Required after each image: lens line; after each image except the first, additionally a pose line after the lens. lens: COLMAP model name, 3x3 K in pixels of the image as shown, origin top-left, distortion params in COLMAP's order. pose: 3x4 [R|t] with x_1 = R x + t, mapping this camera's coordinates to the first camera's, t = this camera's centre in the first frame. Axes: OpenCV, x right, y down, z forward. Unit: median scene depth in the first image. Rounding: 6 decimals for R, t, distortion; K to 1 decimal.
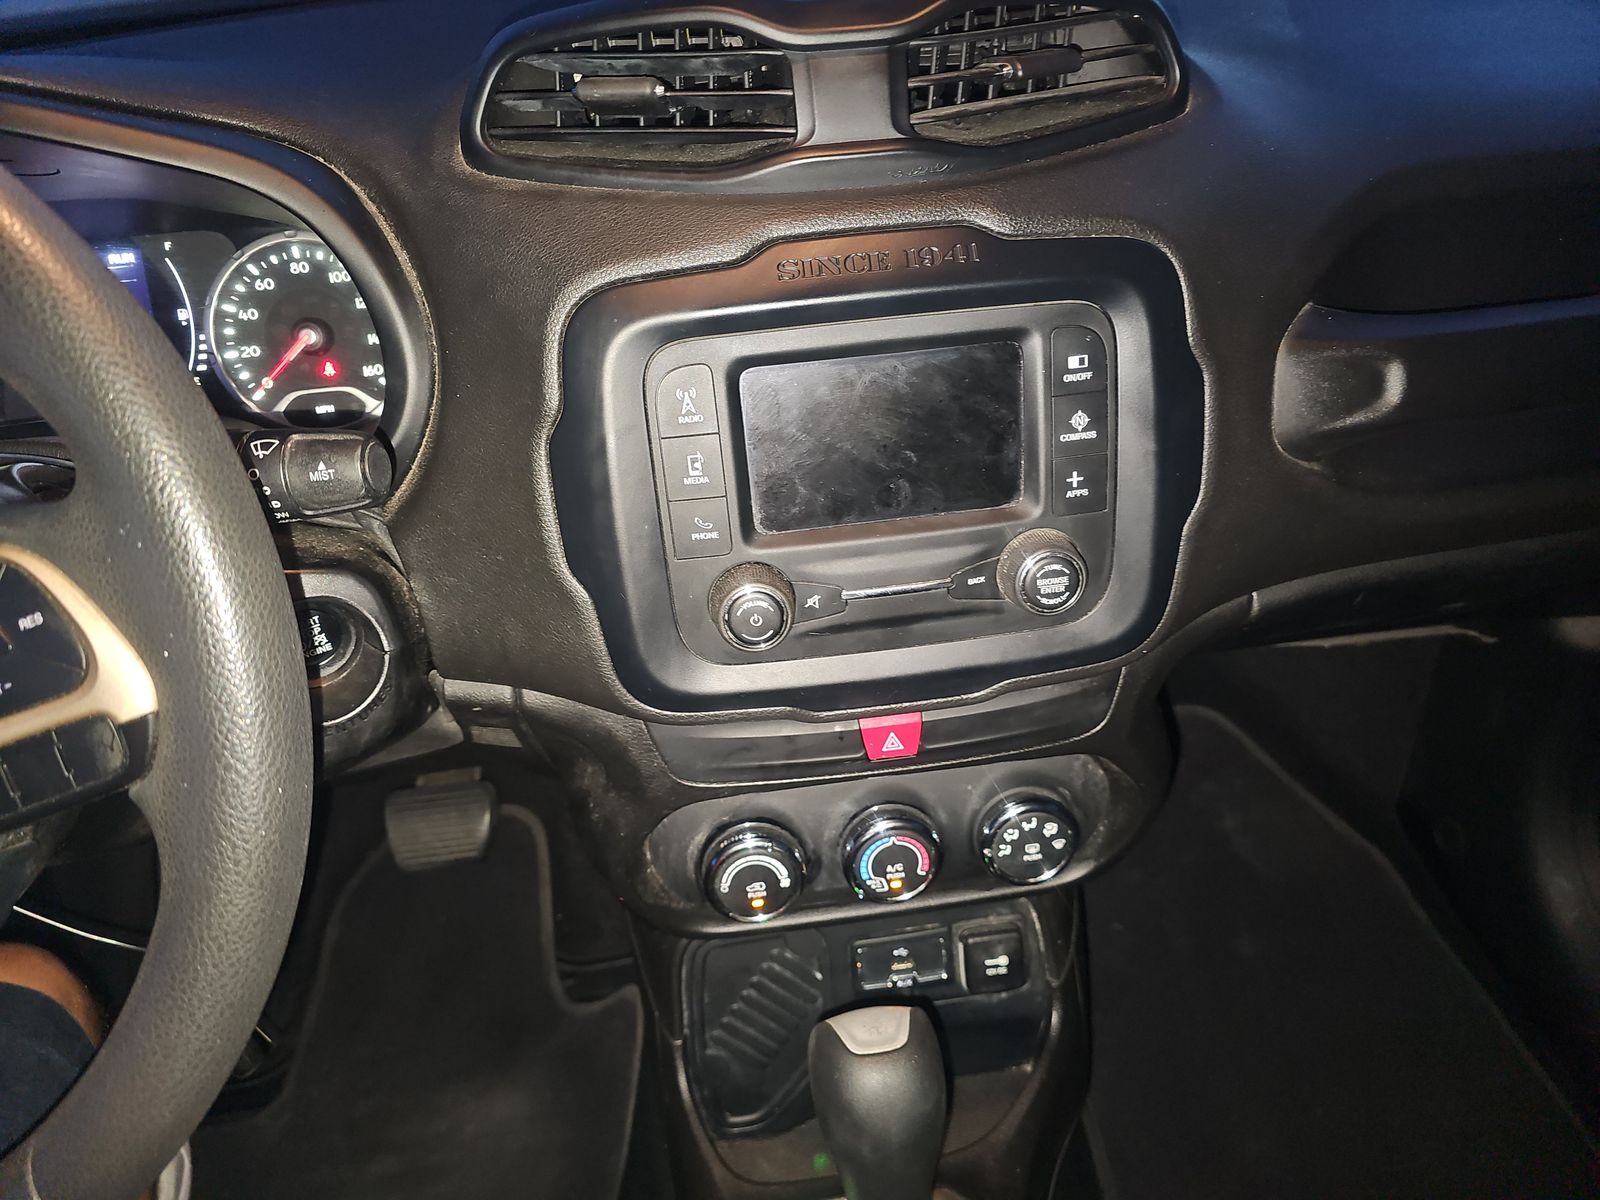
lens RADIAL K [[1070.9, 0, 800.0], [0, 1070.9, 600.0], [0, 0, 1]] dist [0.008631, 0.000687]
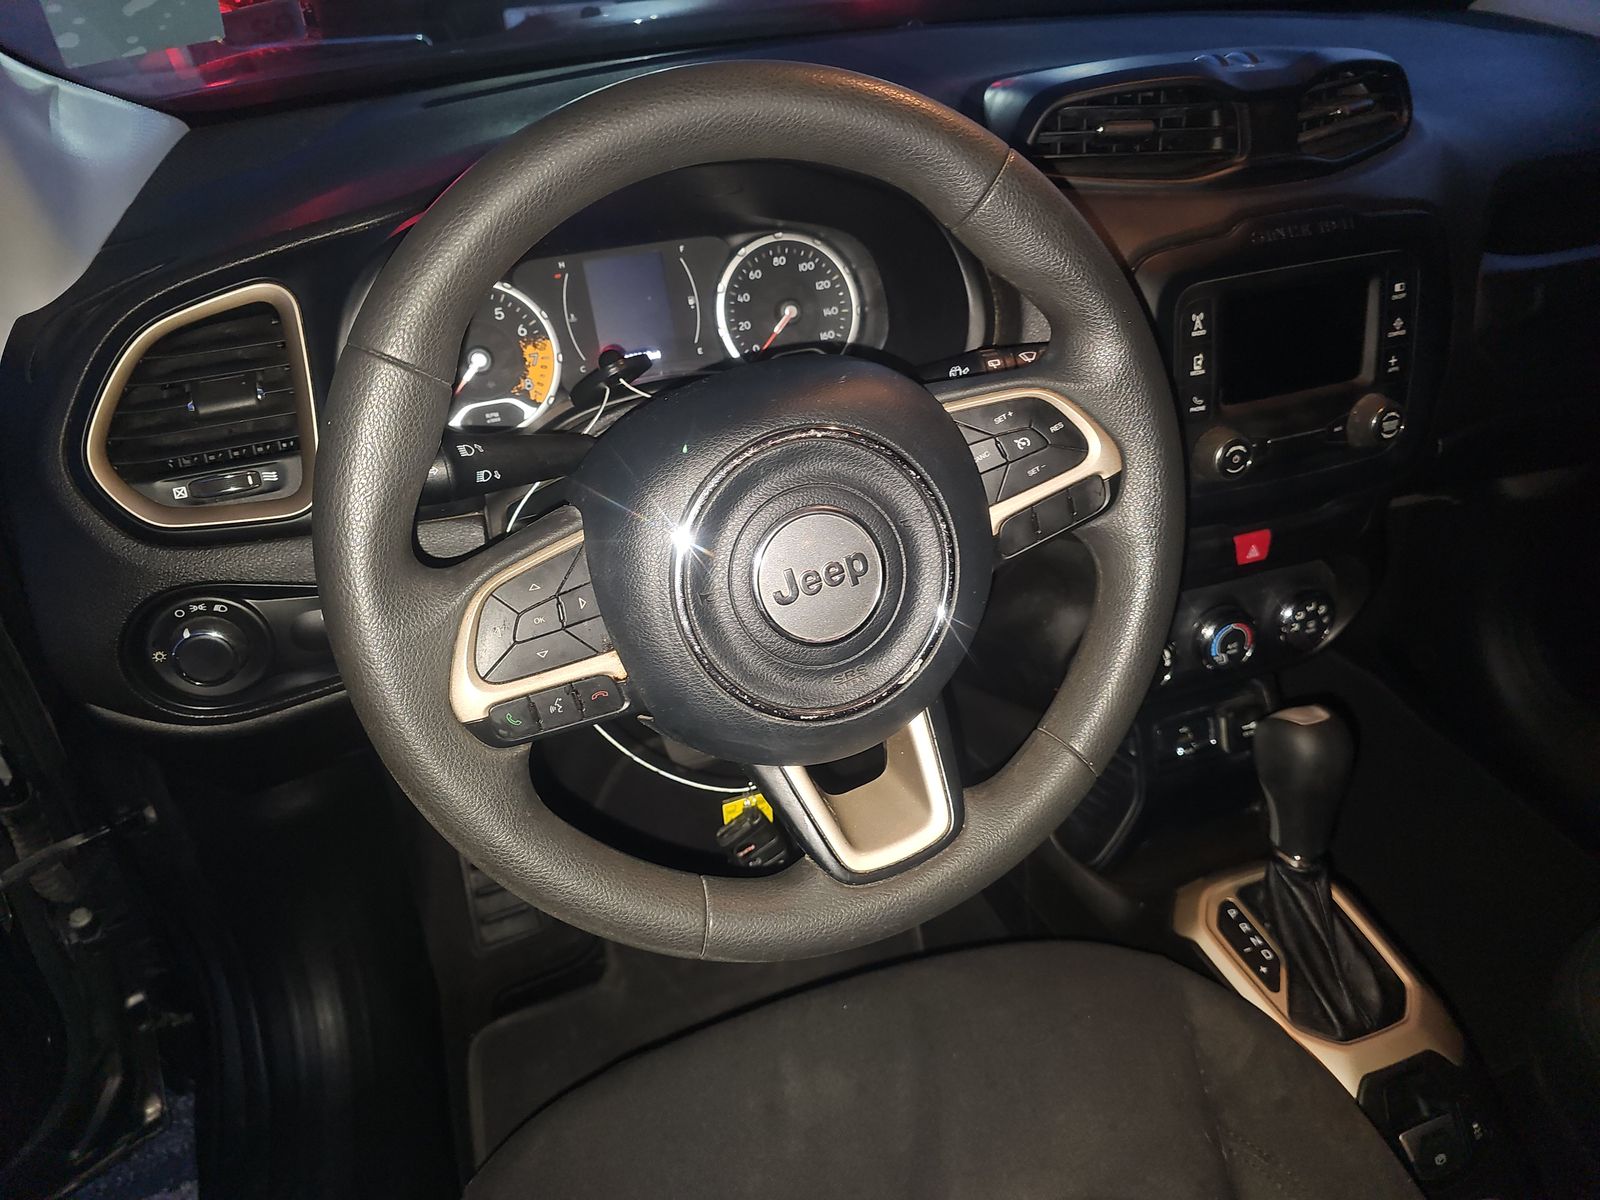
lens RADIAL K [[1042.6, 0, 800.0], [0, 1042.6, 600.0], [0, 0, 1]] dist [0.032333, -0.000692]
pose [[0.974940, -0.098609, 0.199418, -0.779299], [0.101189, 0.994863, -0.002758, 0.129536], [-0.198121, 0.022868, 0.979911, -0.308497]]
